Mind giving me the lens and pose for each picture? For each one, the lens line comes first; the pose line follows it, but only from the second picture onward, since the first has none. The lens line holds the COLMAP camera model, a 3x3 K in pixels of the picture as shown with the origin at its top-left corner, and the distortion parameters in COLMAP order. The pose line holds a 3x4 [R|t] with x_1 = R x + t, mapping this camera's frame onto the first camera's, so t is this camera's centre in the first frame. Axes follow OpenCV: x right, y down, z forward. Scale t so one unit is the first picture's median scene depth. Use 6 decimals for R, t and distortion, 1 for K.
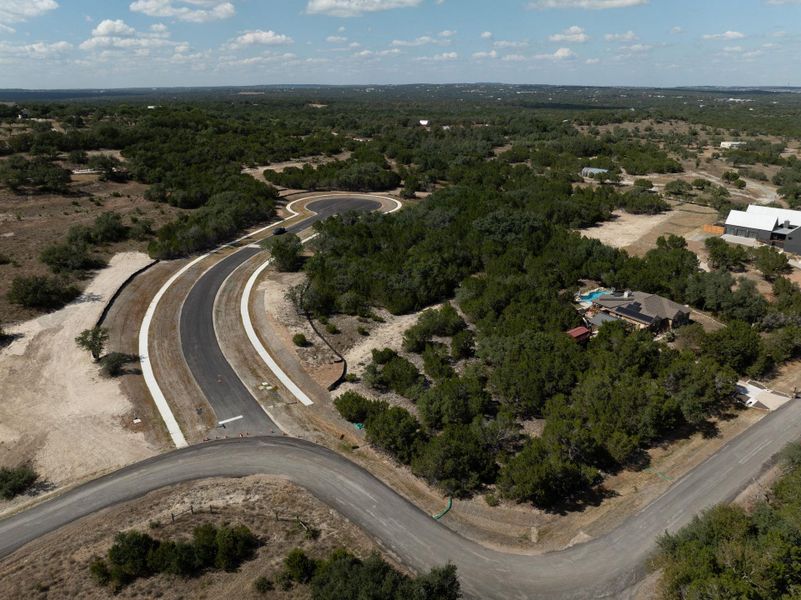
lens RADIAL K [[560.3, 0, 398.5], [0, 560.3, 298.9], [0, 0, 1]] dist [-0.047091, 0.020633]
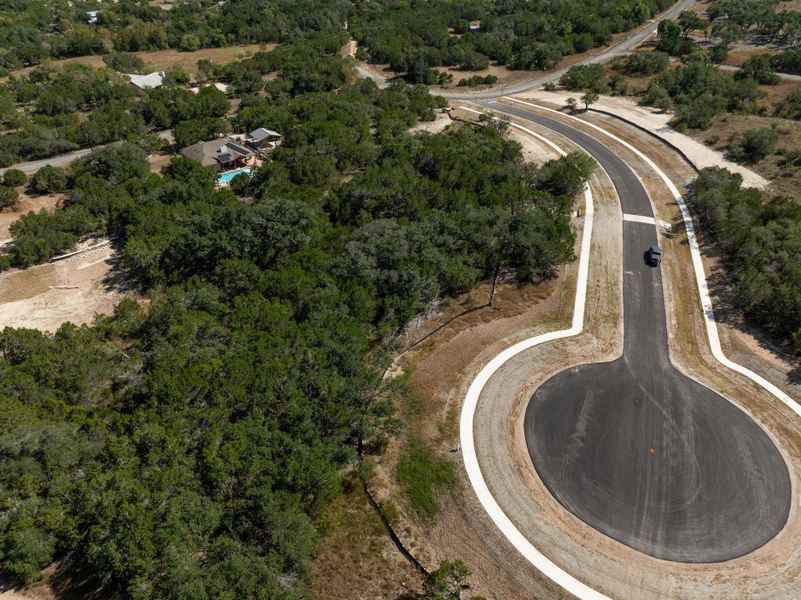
lens RADIAL K [[560.3, 0, 400.6], [0, 560.3, 300.8], [0, 0, 1]] dist [-0.047091, 0.020633]
pose [[-0.999862, -0.001991, -0.016474, 0.085769], [-0.014803, 0.555673, 0.831269, -0.947751], [0.007500, 0.831399, -0.555626, 2.299155]]
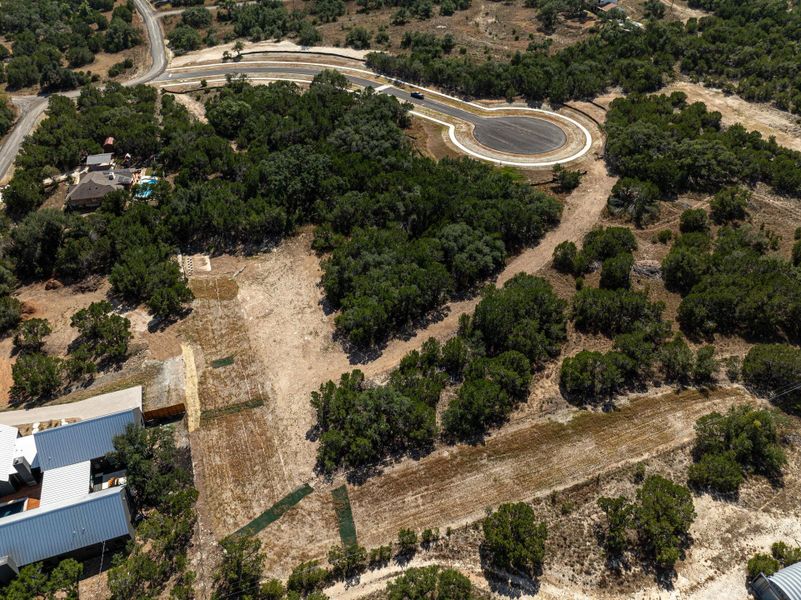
lens RADIAL K [[560.3, 0, 396.7], [0, 560.3, 299.4], [0, 0, 1]] dist [-0.047091, 0.020633]
pose [[-0.422201, 0.583029, -0.694135, 1.417262], [-0.323368, 0.618487, 0.716175, -1.127305], [0.846864, 0.526831, -0.072593, 2.162512]]
